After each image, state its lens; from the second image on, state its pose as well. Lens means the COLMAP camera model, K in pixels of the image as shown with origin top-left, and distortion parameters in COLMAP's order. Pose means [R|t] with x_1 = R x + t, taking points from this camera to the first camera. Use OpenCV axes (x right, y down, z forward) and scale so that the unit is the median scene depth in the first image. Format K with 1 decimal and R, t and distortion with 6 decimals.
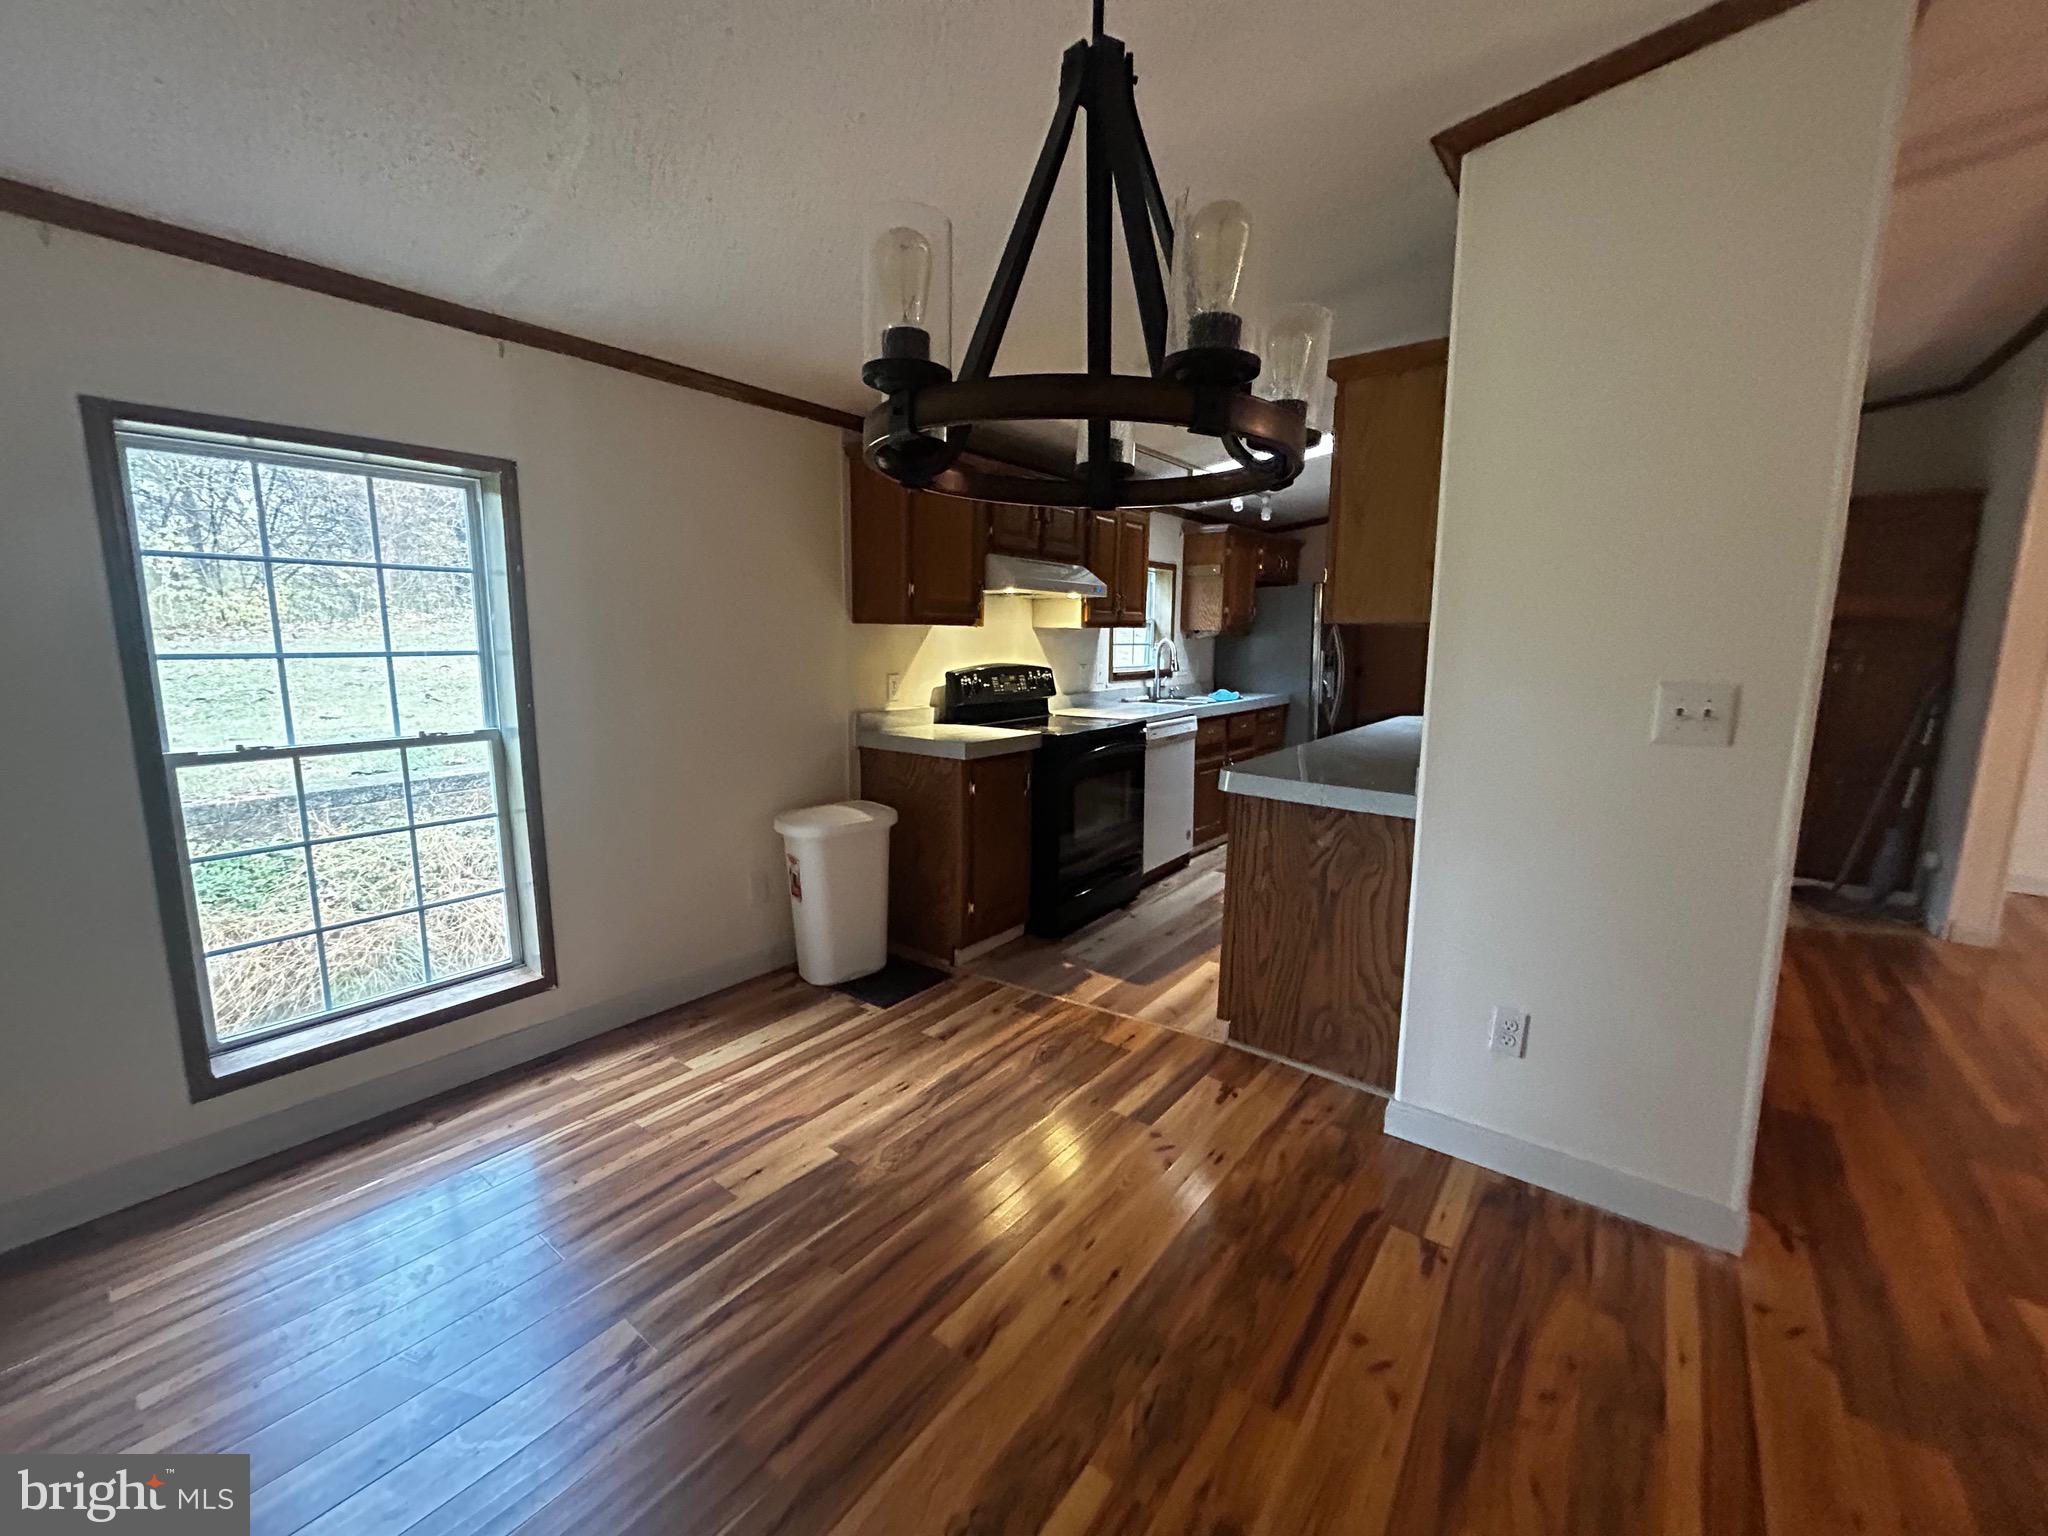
lens RADIAL K [[823.9, 0, 1024.0], [0, 823.9, 768.0], [0, 0, 1]] dist [-0.000508, -0.000112]
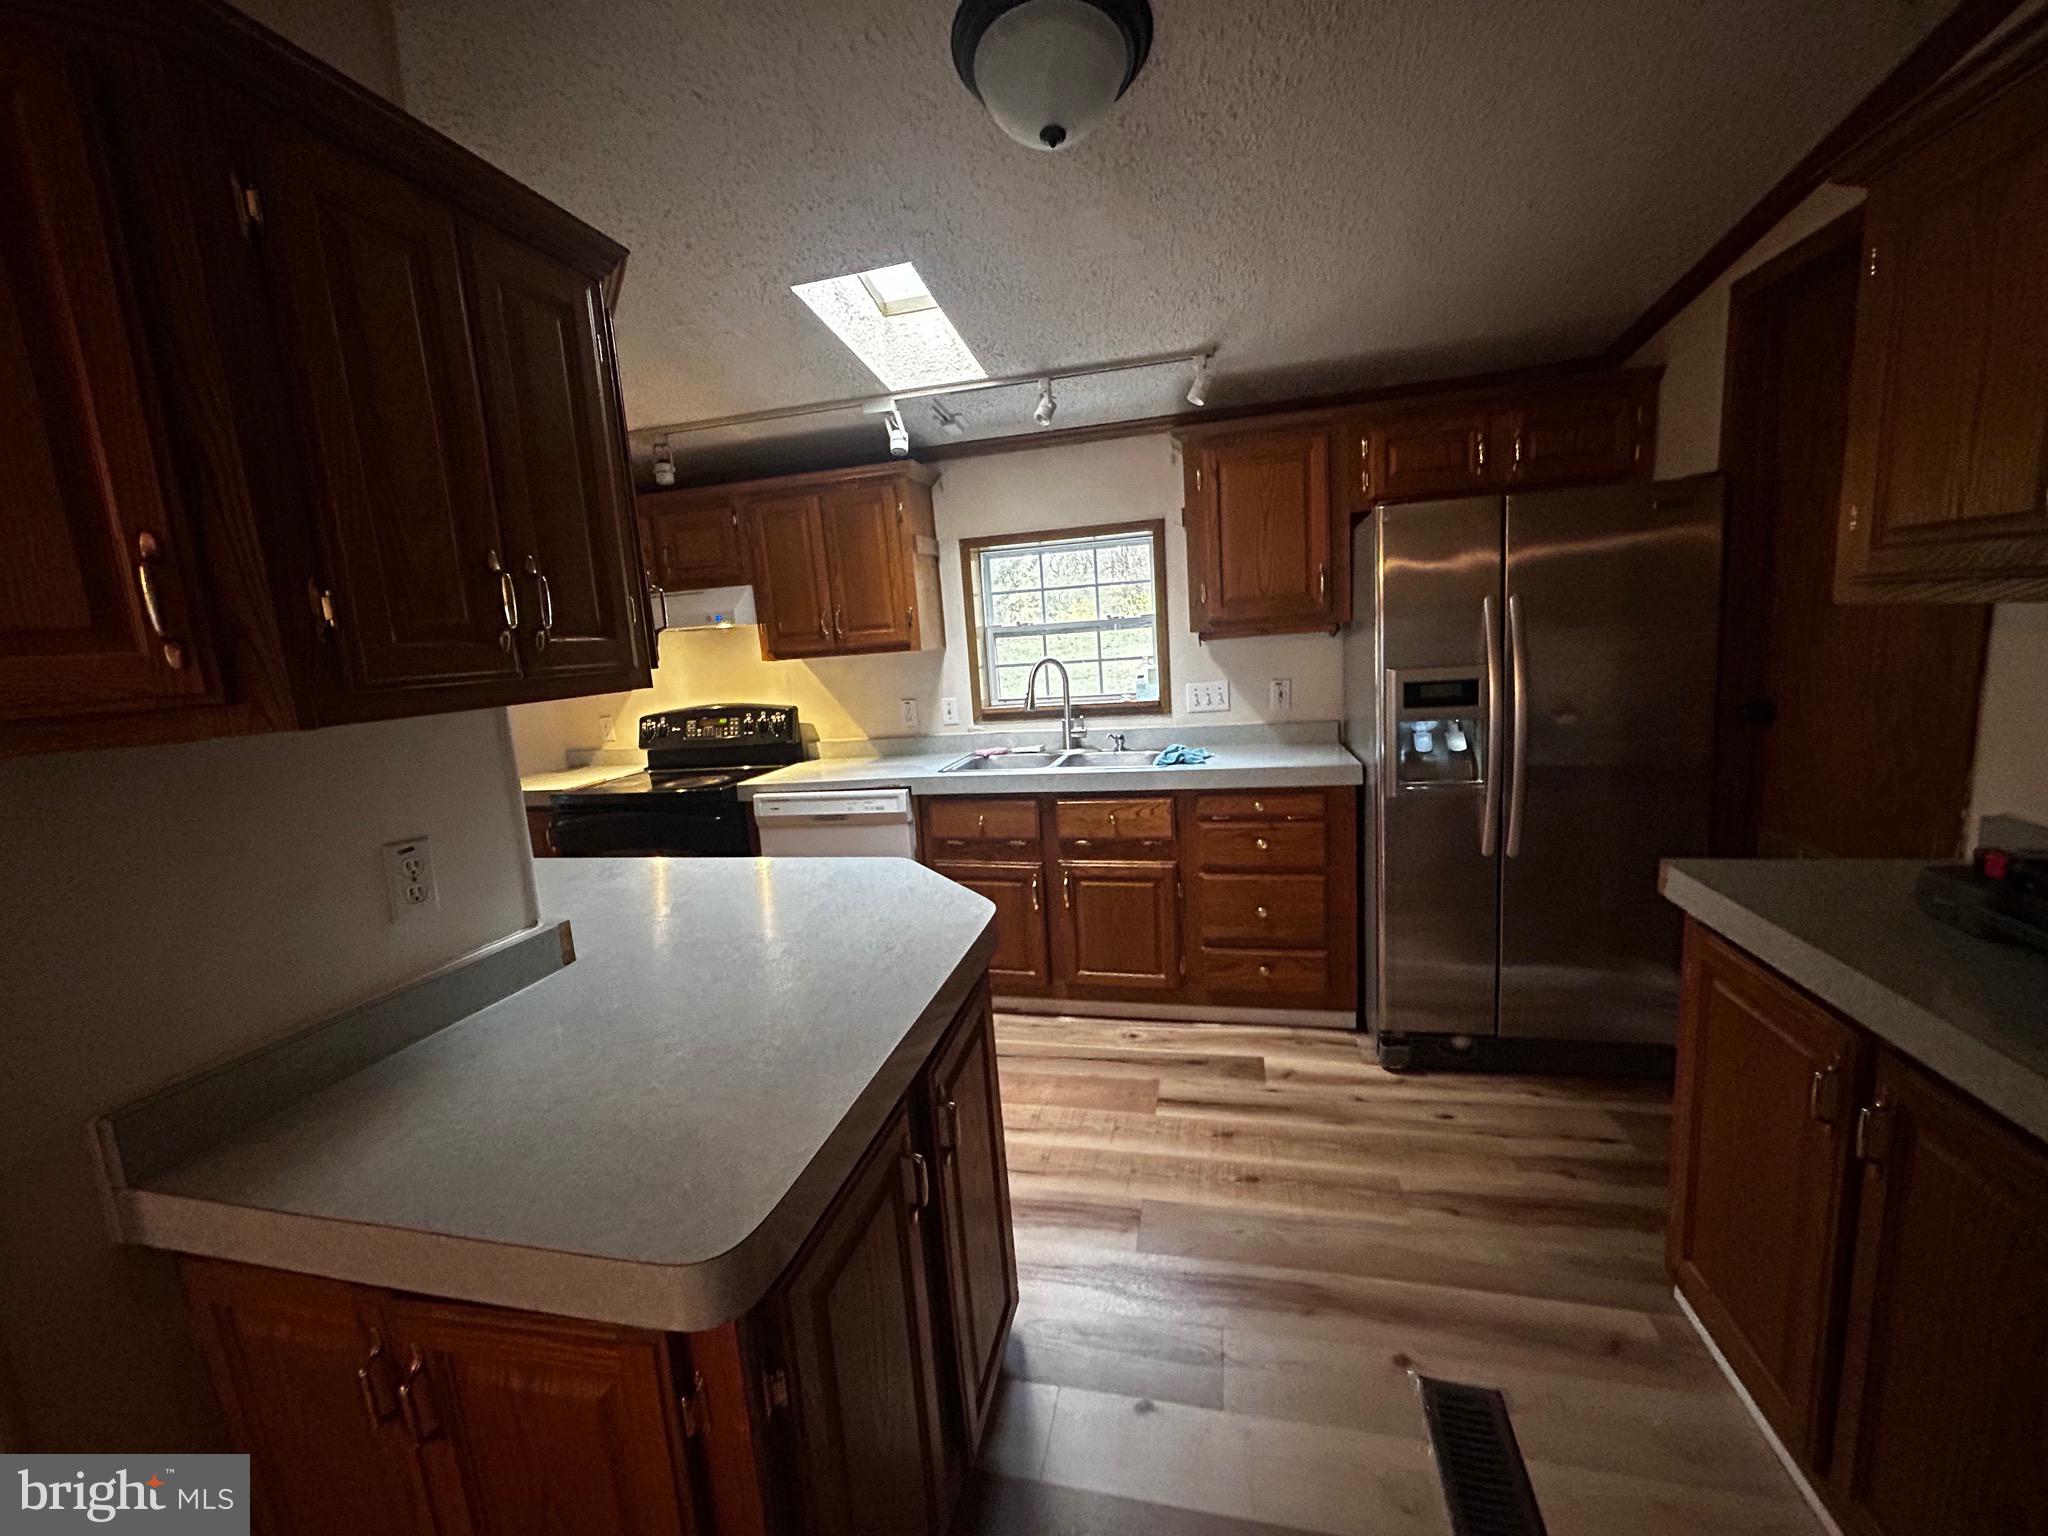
lens RADIAL K [[823.9, 0, 1024.0], [0, 823.9, 768.0], [0, 0, 1]] dist [-0.000508, -0.000112]
pose [[0.402897, 0.114374, -0.908071, 1.176232], [-0.072928, 0.993018, 0.092716, -0.209306], [0.912335, 0.028869, 0.408425, 1.185316]]
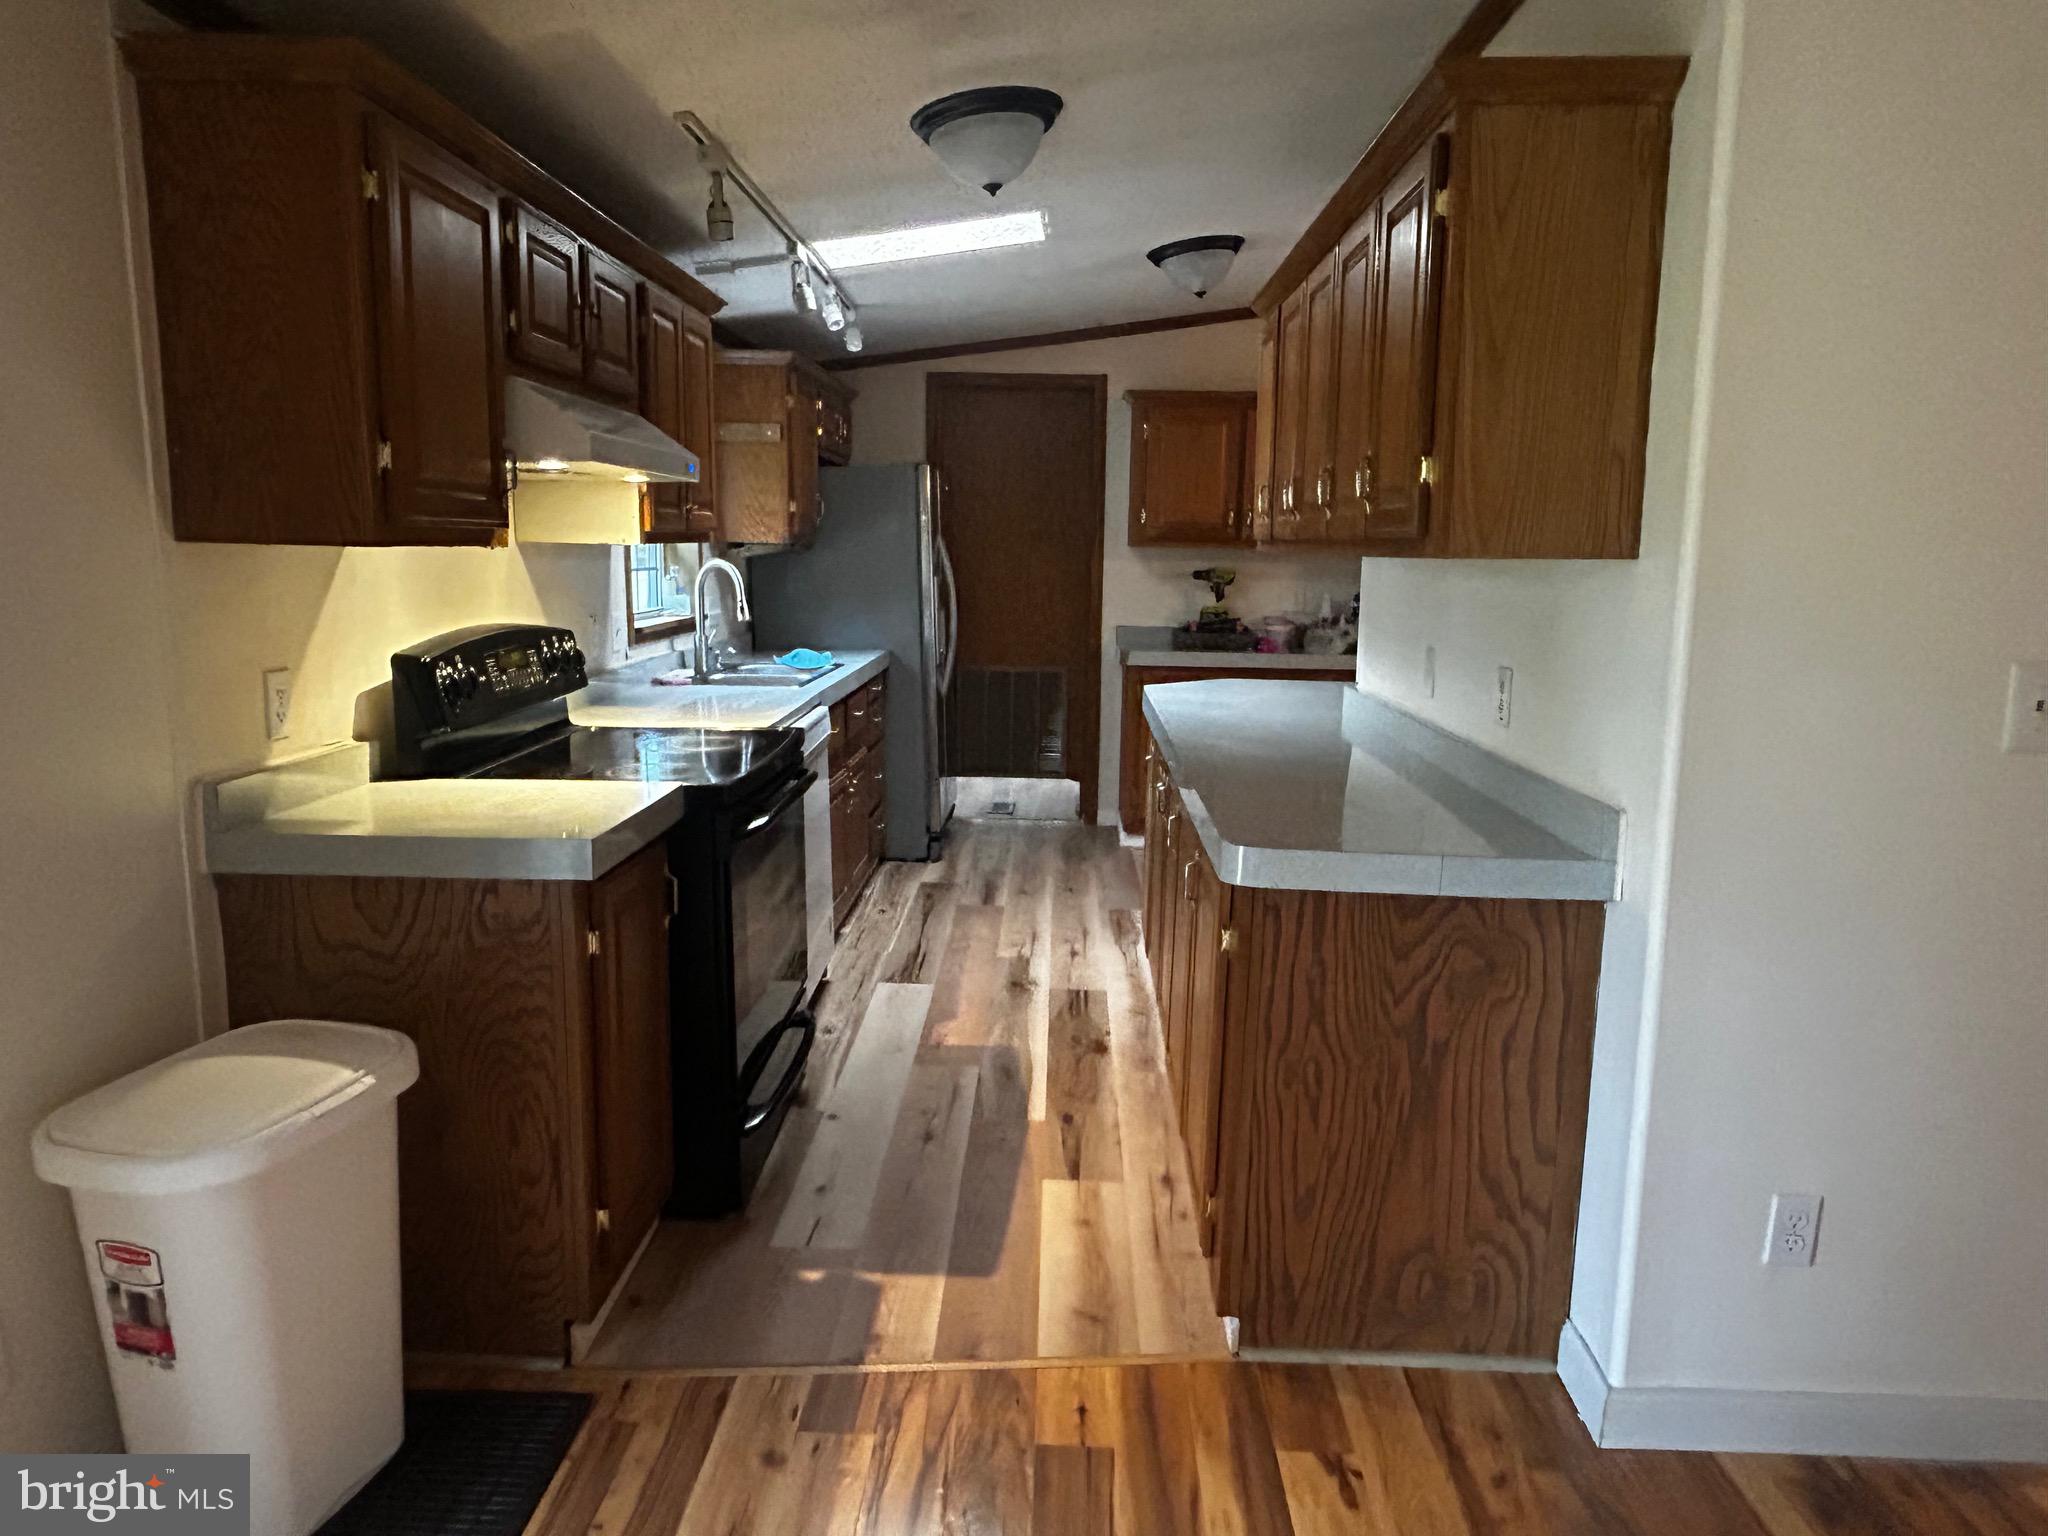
lens RADIAL K [[1283.7, 0, 1024.0], [0, 1283.7, 768.0], [0, 0, 1]] dist [-0.019584, 0.002059]
pose [[0.815145, -0.098875, 0.570756, -0.243740], [0.087226, 0.995041, 0.047801, -0.074390], [-0.572652, 0.010820, 0.819727, 0.343738]]
